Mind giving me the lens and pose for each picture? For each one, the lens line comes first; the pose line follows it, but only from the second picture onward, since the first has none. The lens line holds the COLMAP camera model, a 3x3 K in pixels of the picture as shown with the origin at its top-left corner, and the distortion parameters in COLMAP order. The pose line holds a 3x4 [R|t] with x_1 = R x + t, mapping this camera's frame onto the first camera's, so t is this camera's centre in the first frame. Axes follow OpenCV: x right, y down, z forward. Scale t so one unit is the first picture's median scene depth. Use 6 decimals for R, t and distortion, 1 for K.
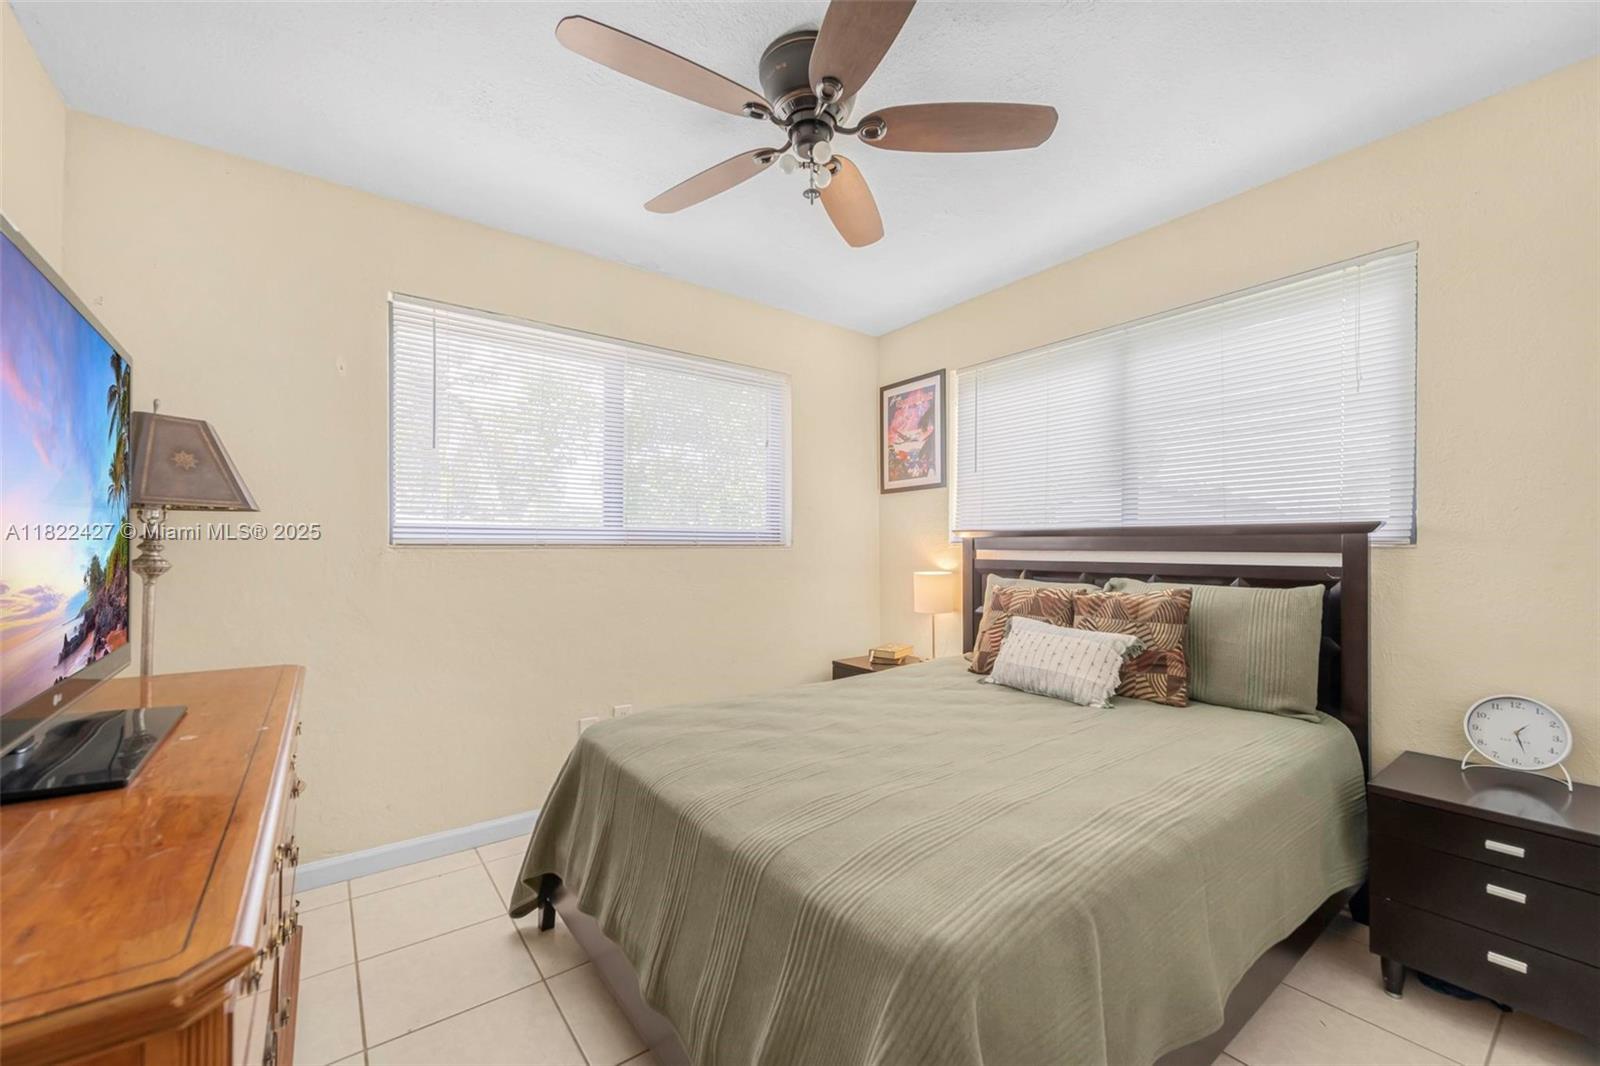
lens RADIAL K [[638.7, 0, 801.2], [0, 638.7, 537.4], [0, 0, 1]] dist [0.009852, -0.000236]
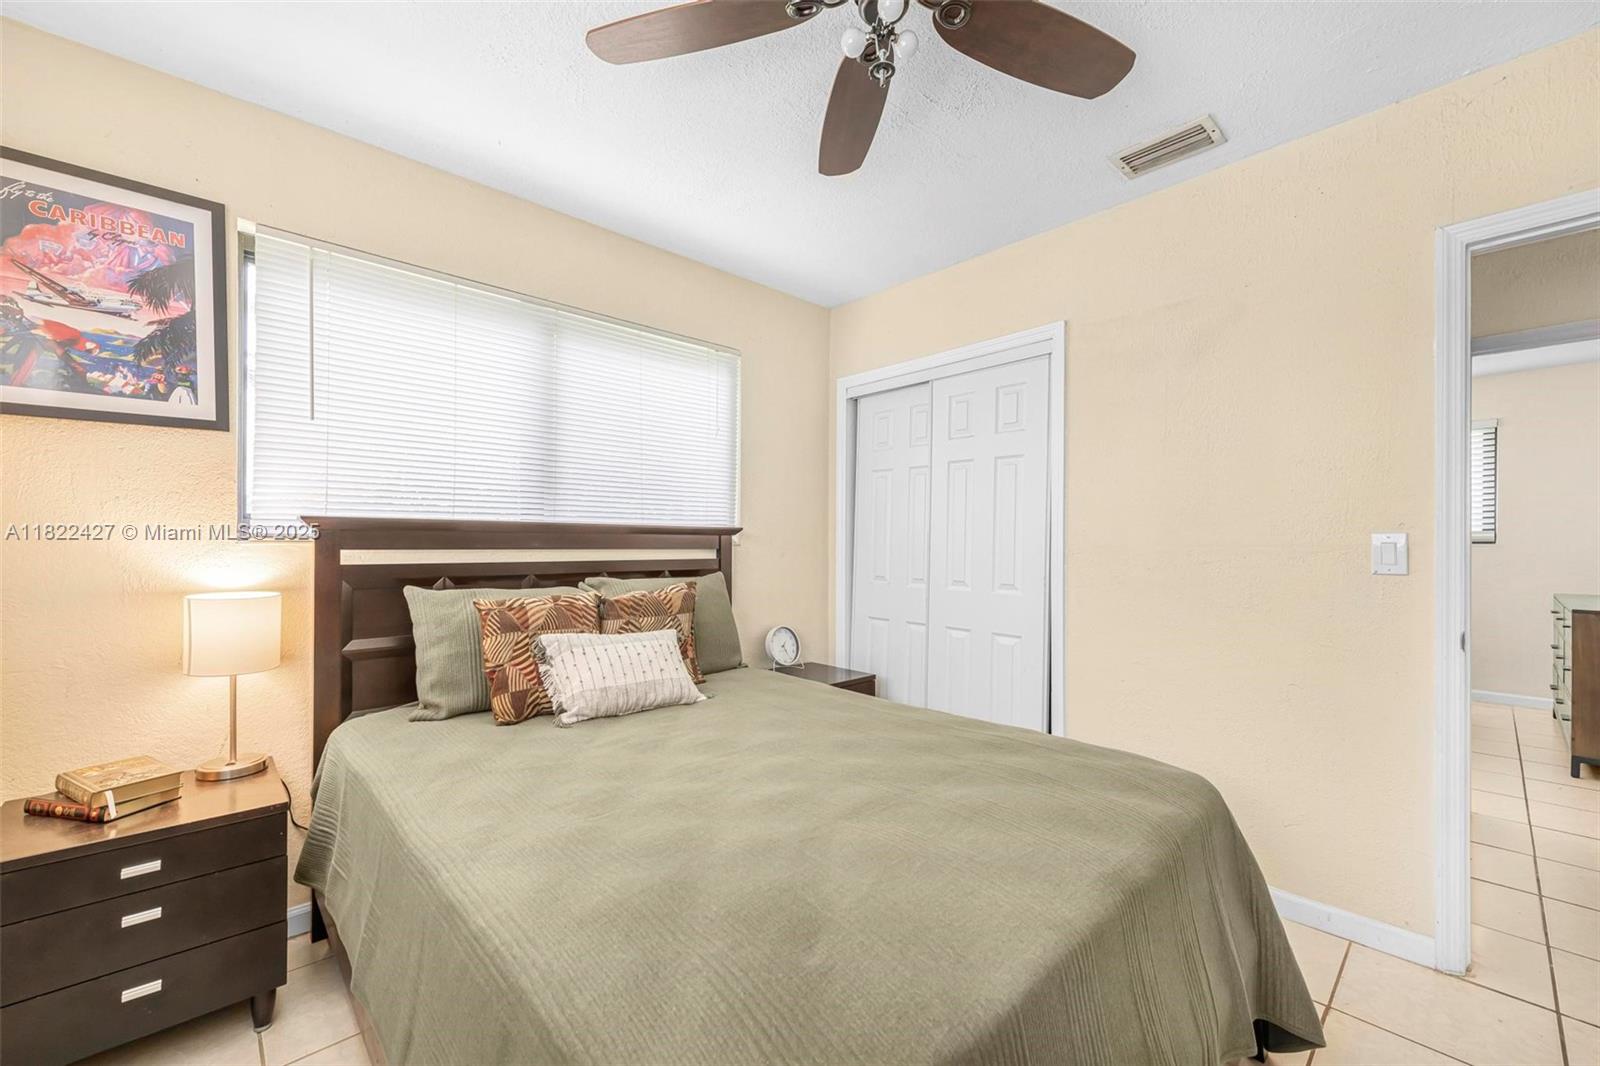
lens RADIAL K [[638.7, 0, 801.2], [0, 638.7, 537.4], [0, 0, 1]] dist [0.009852, -0.000236]
pose [[-0.110944, 0.015855, 0.993700, -0.469238], [-0.009409, 0.999811, -0.017003, 0.016898], [-0.993782, -0.011236, -0.110773, 0.782342]]
